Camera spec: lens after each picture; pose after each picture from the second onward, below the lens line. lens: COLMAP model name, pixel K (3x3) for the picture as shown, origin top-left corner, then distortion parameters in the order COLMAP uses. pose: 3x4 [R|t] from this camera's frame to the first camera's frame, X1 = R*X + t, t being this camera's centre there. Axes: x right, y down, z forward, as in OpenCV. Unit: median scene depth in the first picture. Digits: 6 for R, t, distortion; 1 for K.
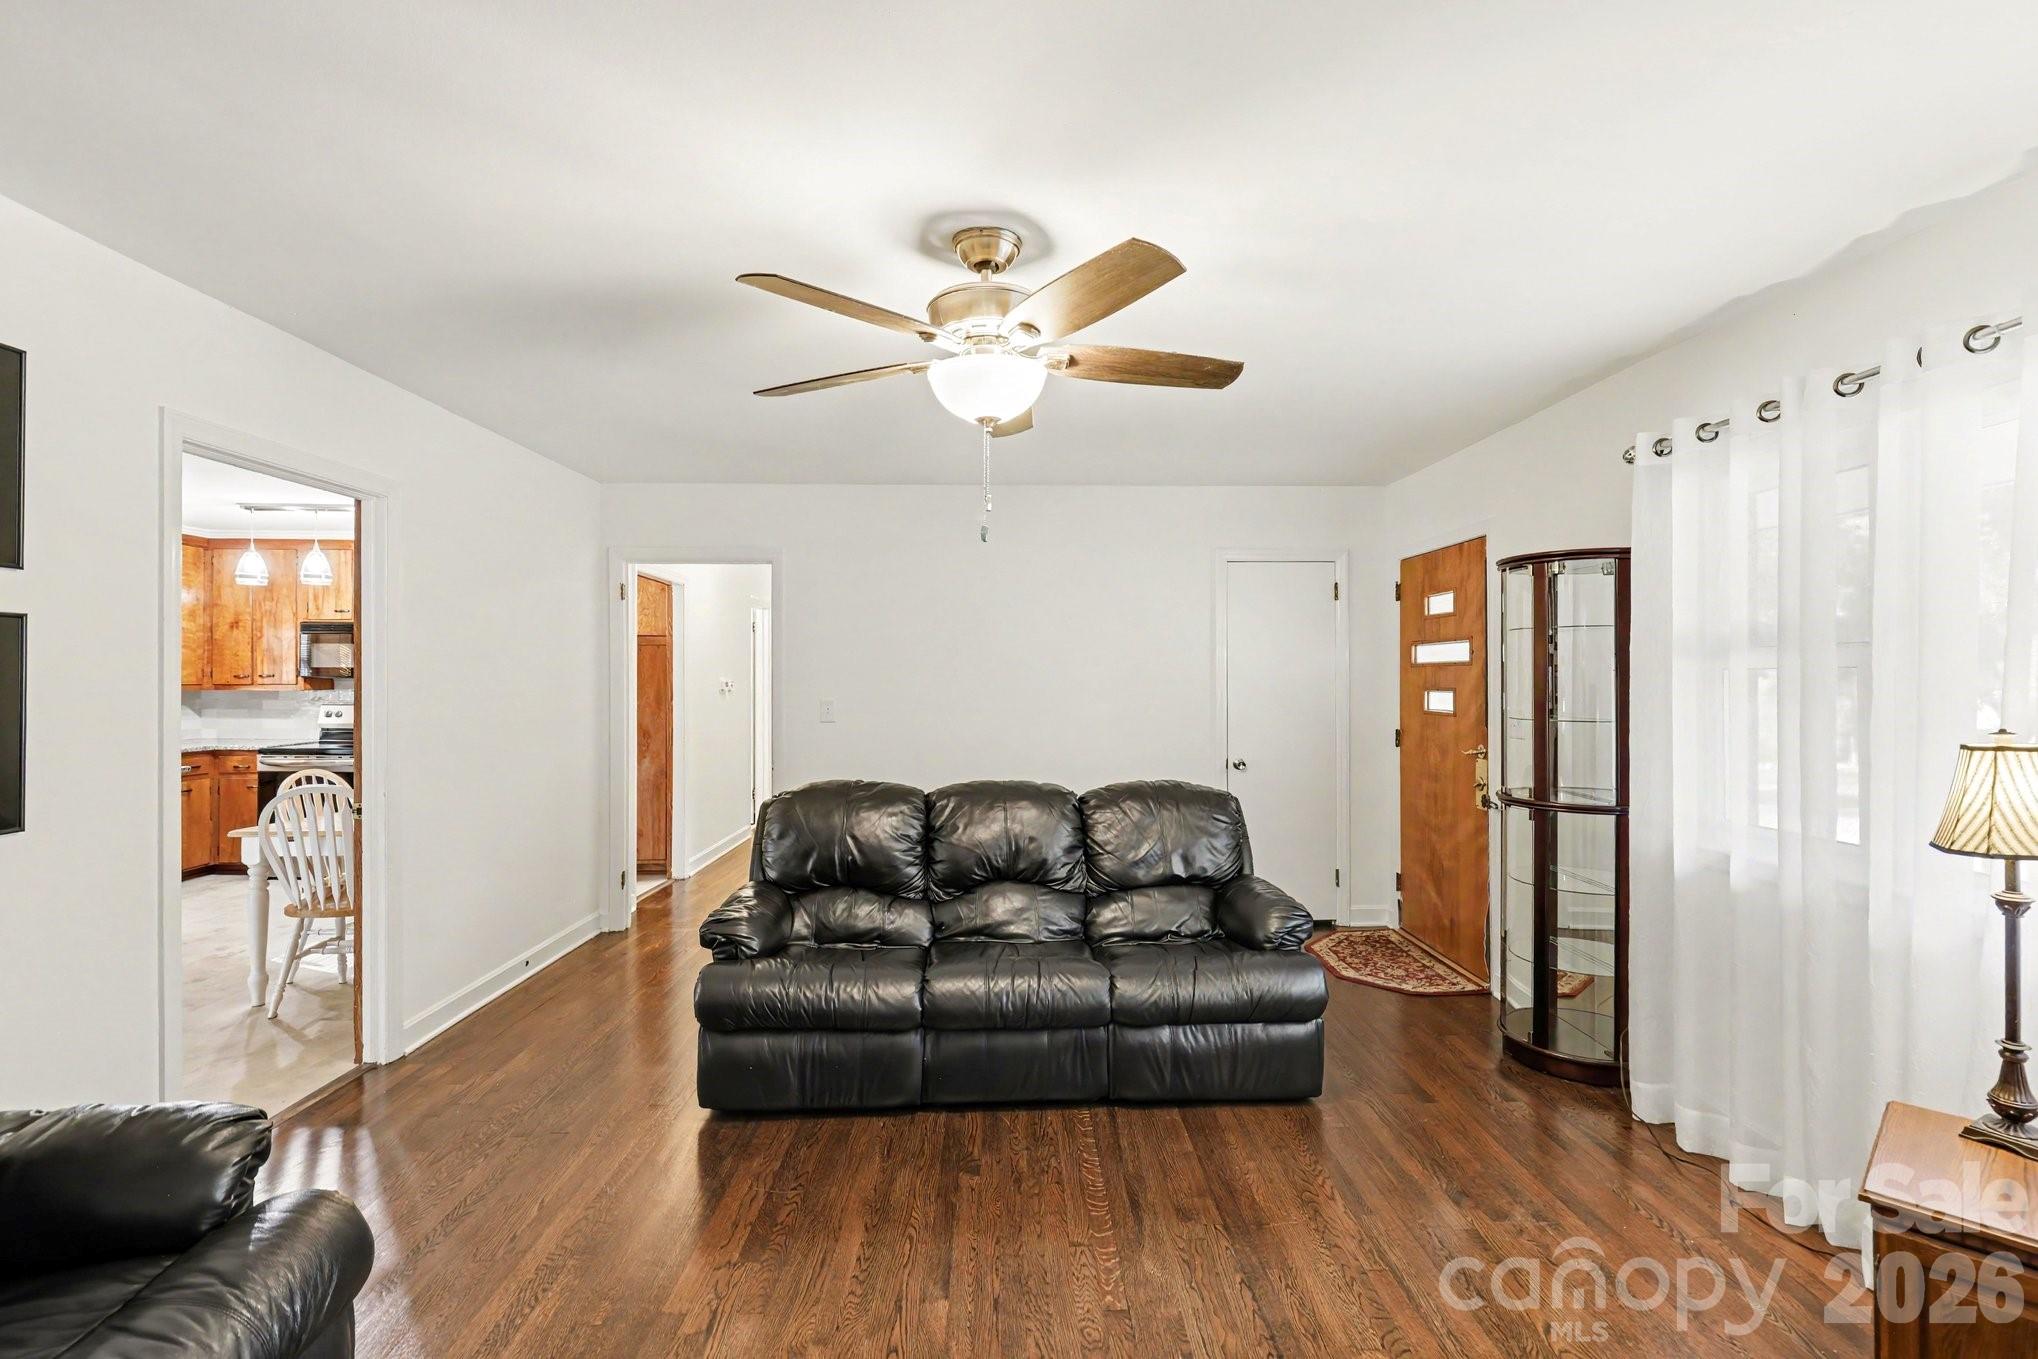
lens RADIAL K [[951.8, 0, 1002.2], [0, 951.8, 683.5], [0, 0, 1]] dist [0.003493, 0.002295]
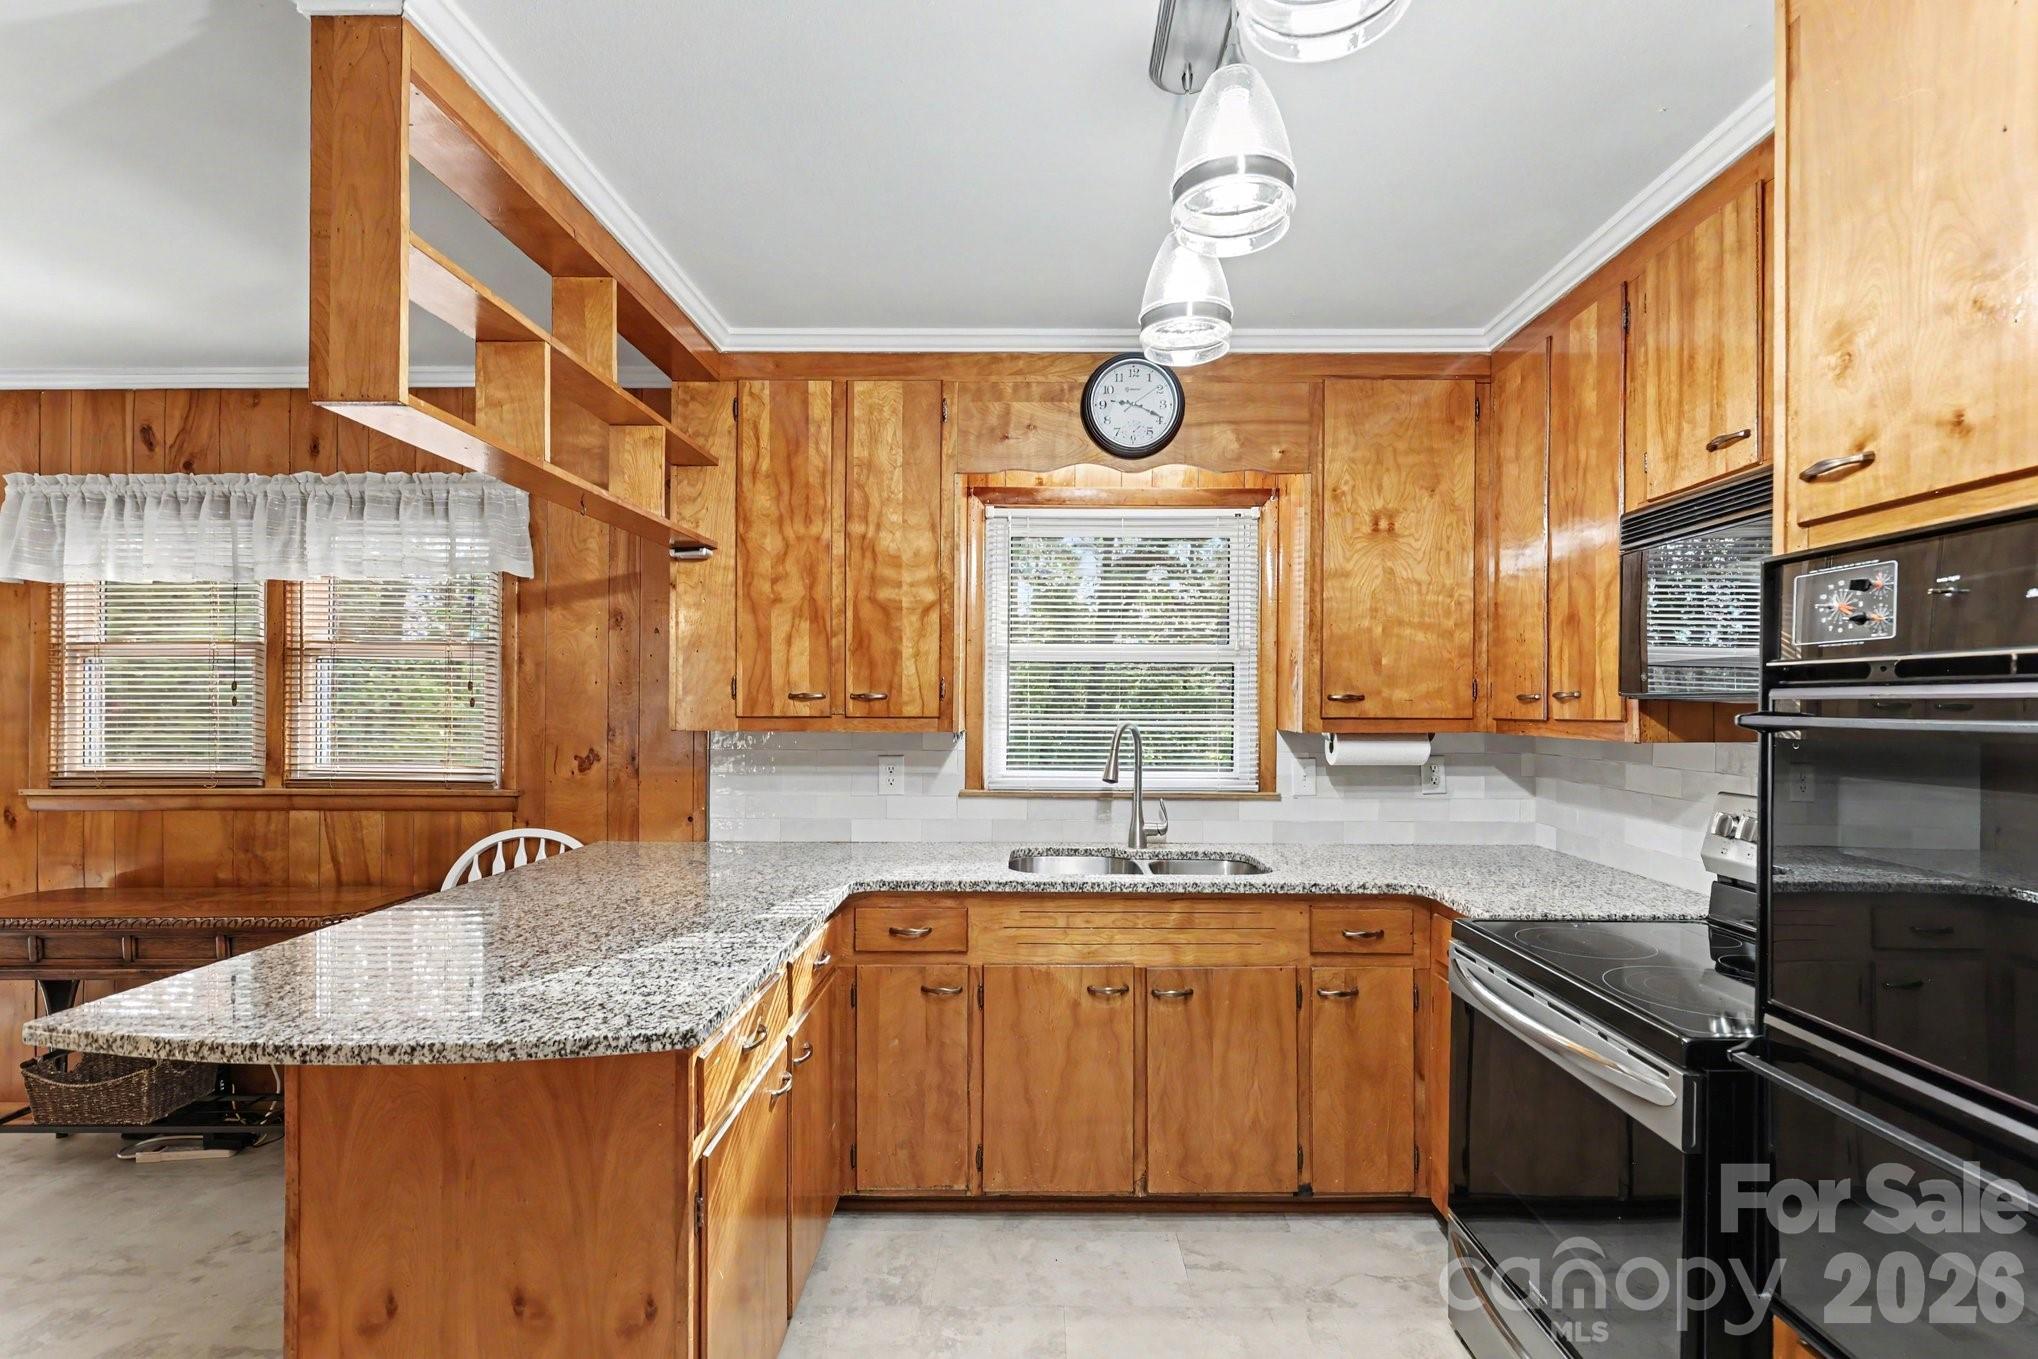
lens RADIAL K [[951.8, 0, 1044.8], [0, 951.8, 705.8], [0, 0, 1]] dist [0.003493, 0.002295]
pose [[-0.001069, -0.007102, -0.999974, -0.431465], [-0.004309, 0.999966, -0.007098, -0.000864], [0.999990, 0.004301, -0.001100, 0.814203]]
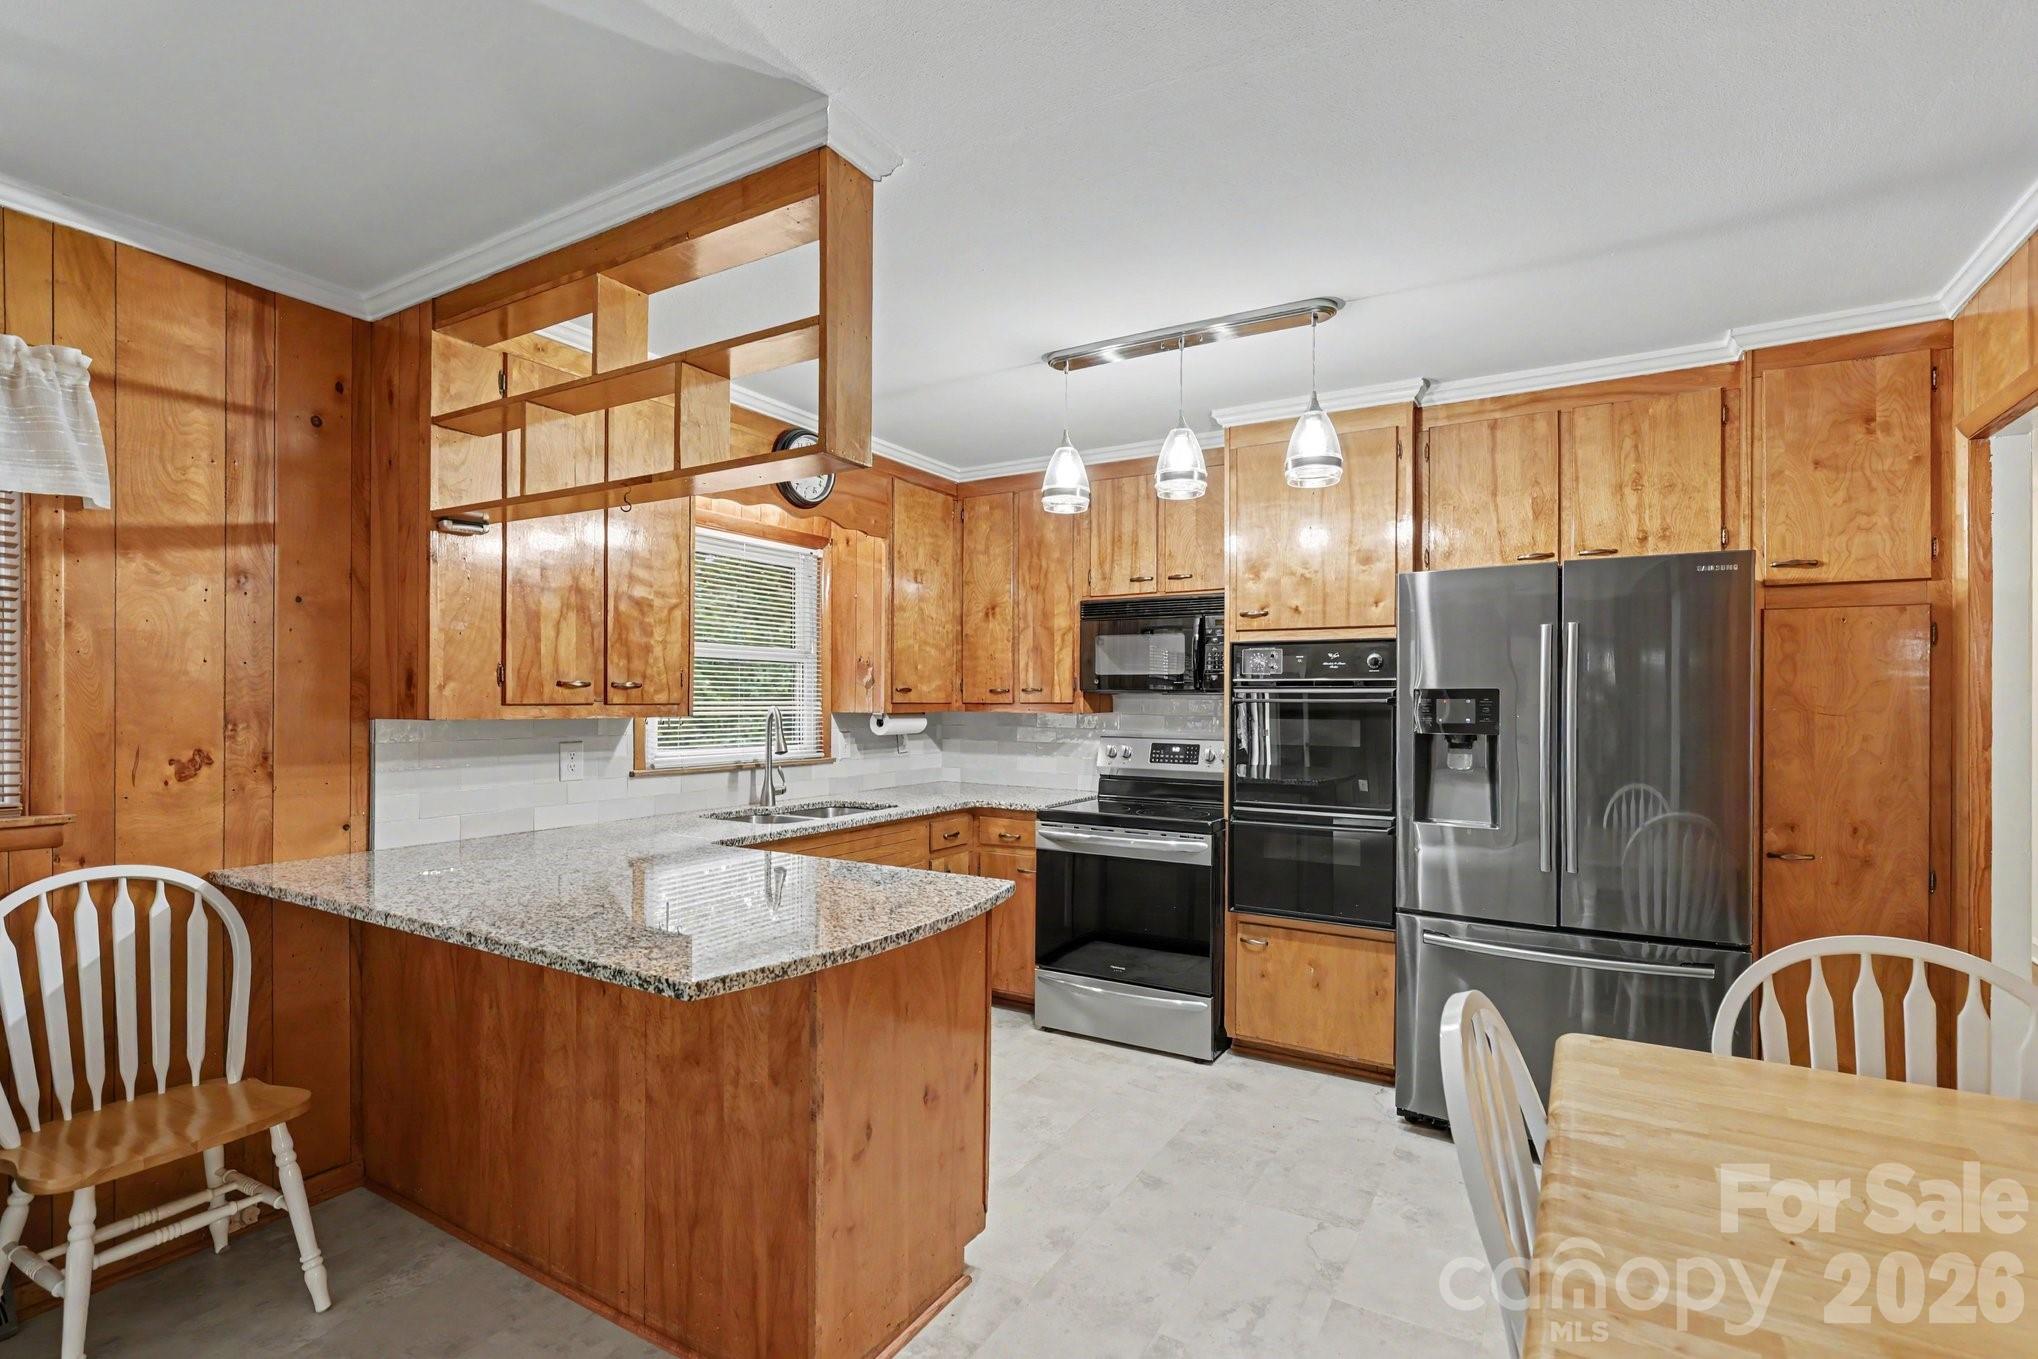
lens RADIAL K [[951.8, 0, 1046.3], [0, 951.8, 691.7], [0, 0, 1]] dist [0.003493, 0.002295]
pose [[0.871913, -0.007571, -0.489603, -0.454199], [0.001446, 0.999916, -0.012888, 0.001562], [0.489659, 0.010529, 0.871850, 0.454405]]
